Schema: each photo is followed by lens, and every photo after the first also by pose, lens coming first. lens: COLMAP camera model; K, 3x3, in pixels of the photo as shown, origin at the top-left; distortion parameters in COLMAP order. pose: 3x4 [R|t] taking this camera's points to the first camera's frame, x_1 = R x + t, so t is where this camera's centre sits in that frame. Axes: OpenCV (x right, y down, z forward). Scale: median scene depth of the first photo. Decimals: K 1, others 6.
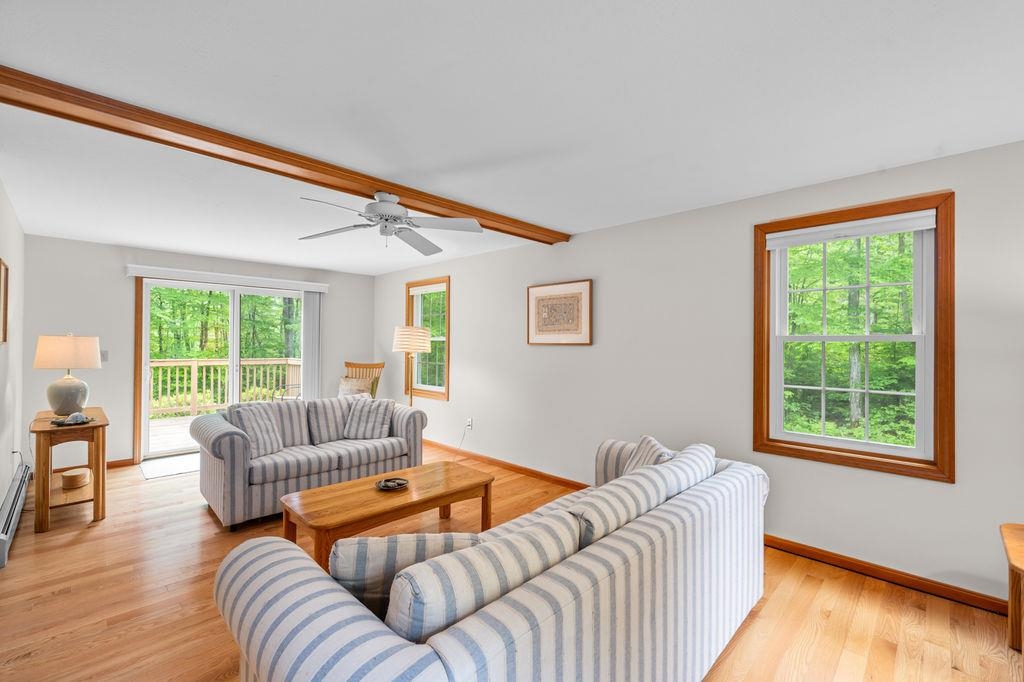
lens RADIAL K [[435.4, 0, 518.5], [0, 435.4, 341.4], [0, 0, 1]] dist [0.000151, -0.000130]
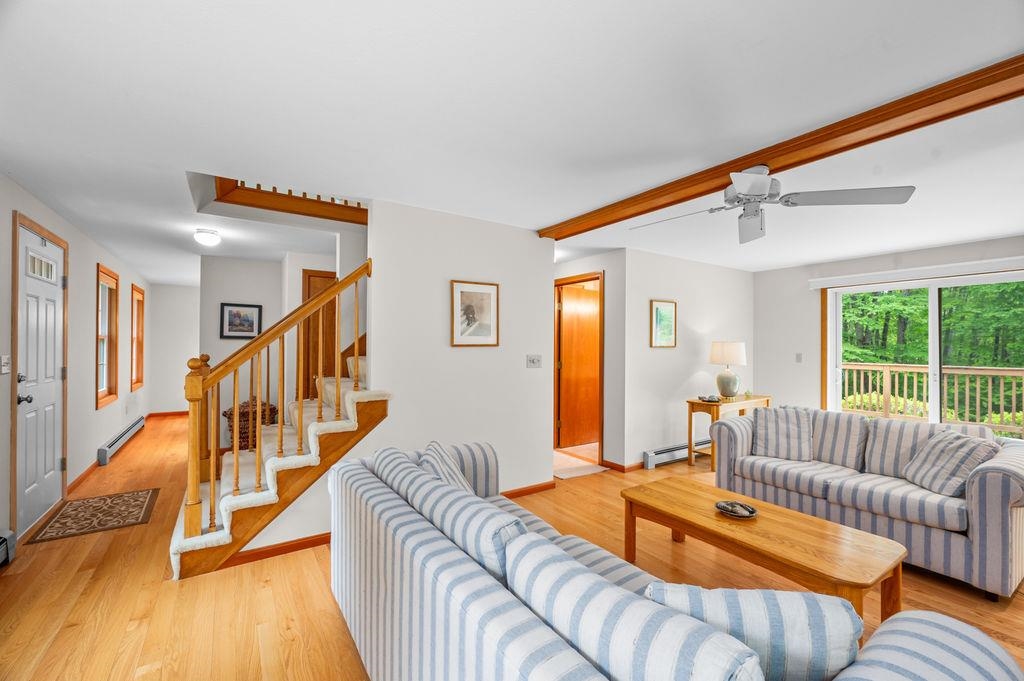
lens RADIAL K [[435.4, 0, 517.0], [0, 435.4, 345.1], [0, 0, 1]] dist [0.000151, -0.000130]
pose [[-0.215592, -0.007878, -0.976452, 0.441254], [0.003833, 0.999953, -0.008914, 0.006126], [0.976476, -0.005665, -0.215551, 0.524962]]
